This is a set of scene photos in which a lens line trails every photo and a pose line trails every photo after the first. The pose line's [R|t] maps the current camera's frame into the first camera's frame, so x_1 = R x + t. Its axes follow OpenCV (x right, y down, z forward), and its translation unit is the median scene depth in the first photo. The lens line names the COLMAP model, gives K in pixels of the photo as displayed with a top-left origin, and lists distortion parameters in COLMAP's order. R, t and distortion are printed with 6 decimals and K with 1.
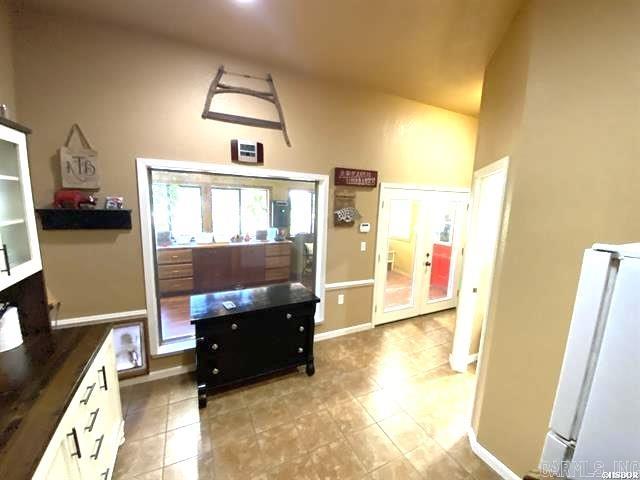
lens RADIAL K [[259.2, 0, 320.8], [0, 259.2, 240.0], [0, 0, 1]] dist [-0.012681, -0.006967]
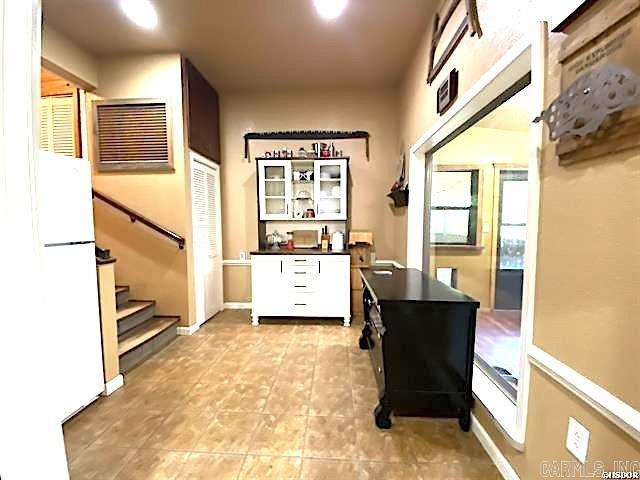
lens RADIAL K [[259.2, 0, 321.3], [0, 259.2, 239.5], [0, 0, 1]] dist [-0.012681, -0.006967]
pose [[-0.488690, 0.023165, -0.872150, 0.614993], [-0.154225, 0.981611, 0.112489, 0.057685], [0.858718, 0.189480, -0.476131, 1.236736]]
